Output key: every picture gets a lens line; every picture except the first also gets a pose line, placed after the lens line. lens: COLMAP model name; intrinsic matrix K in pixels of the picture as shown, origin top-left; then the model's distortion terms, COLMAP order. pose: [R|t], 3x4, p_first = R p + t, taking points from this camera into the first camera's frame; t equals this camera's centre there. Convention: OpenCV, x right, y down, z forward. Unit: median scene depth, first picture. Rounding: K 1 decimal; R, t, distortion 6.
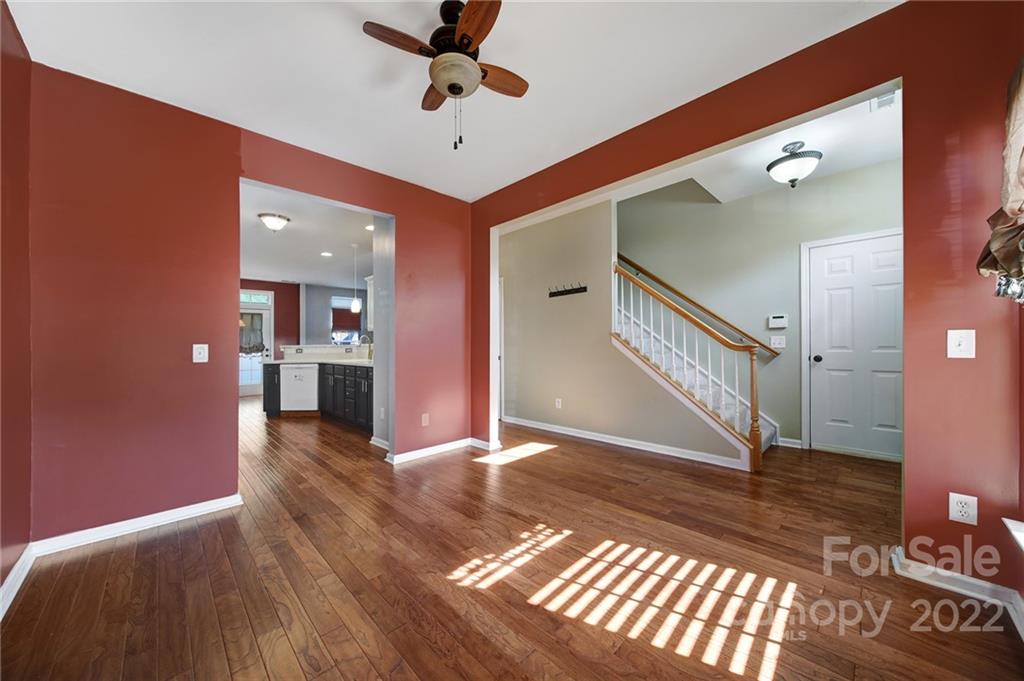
lens RADIAL K [[358.7, 0, 510.9], [0, 358.7, 342.8], [0, 0, 1]] dist [-0.002805, -0.000616]
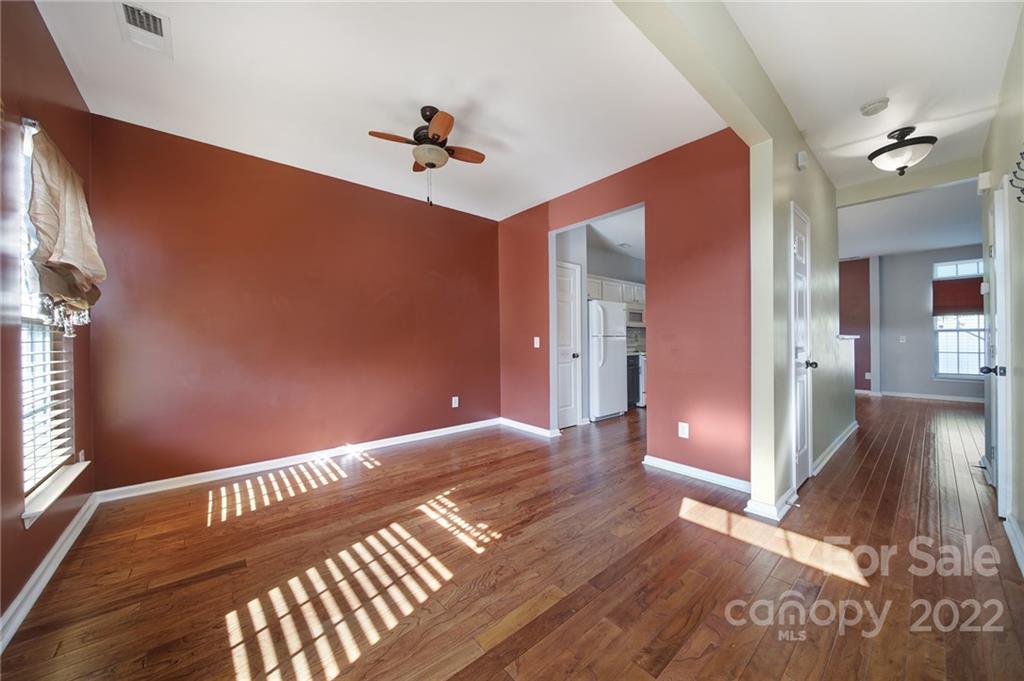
lens RADIAL K [[358.7, 0, 510.9], [0, 358.7, 342.8], [0, 0, 1]] dist [-0.002805, -0.000616]
pose [[-0.064532, 0.021536, -0.997683, 1.206065], [0.007490, 0.999749, 0.021096, -0.008739], [0.997888, -0.006112, -0.064677, 1.328663]]
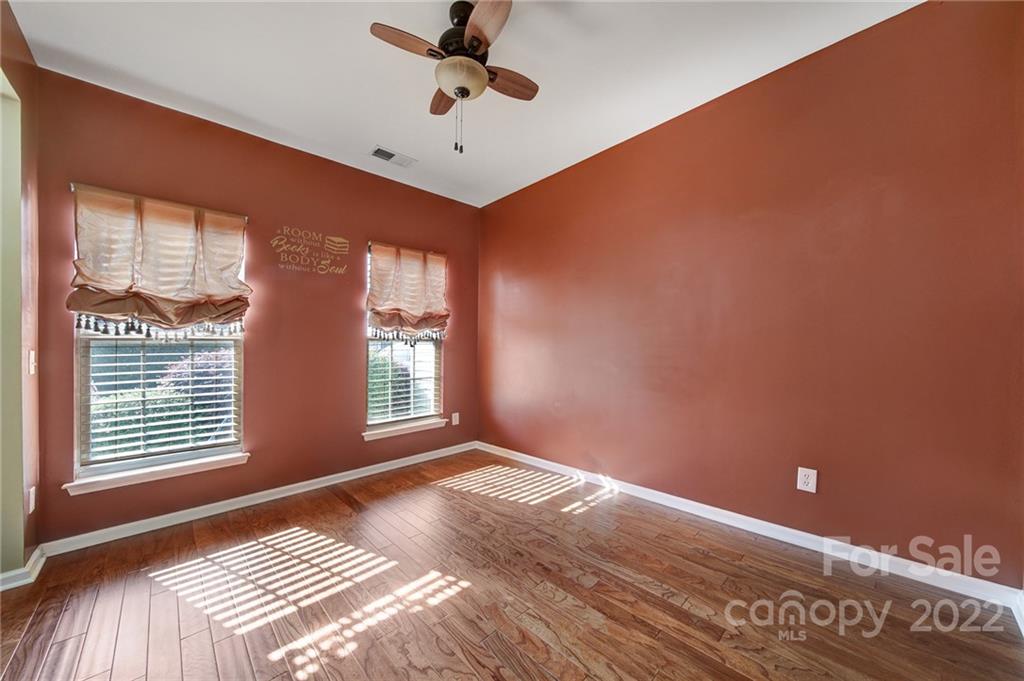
lens RADIAL K [[357.3, 0, 517.7], [0, 357.3, 352.7], [0, 0, 1]] dist [-0.001437, -0.000213]
pose [[-0.999527, 0.030703, -0.001580, -0.319852], [0.030690, 0.999498, 0.007859, 0.017051], [0.001820, 0.007806, -0.999968, 1.882194]]
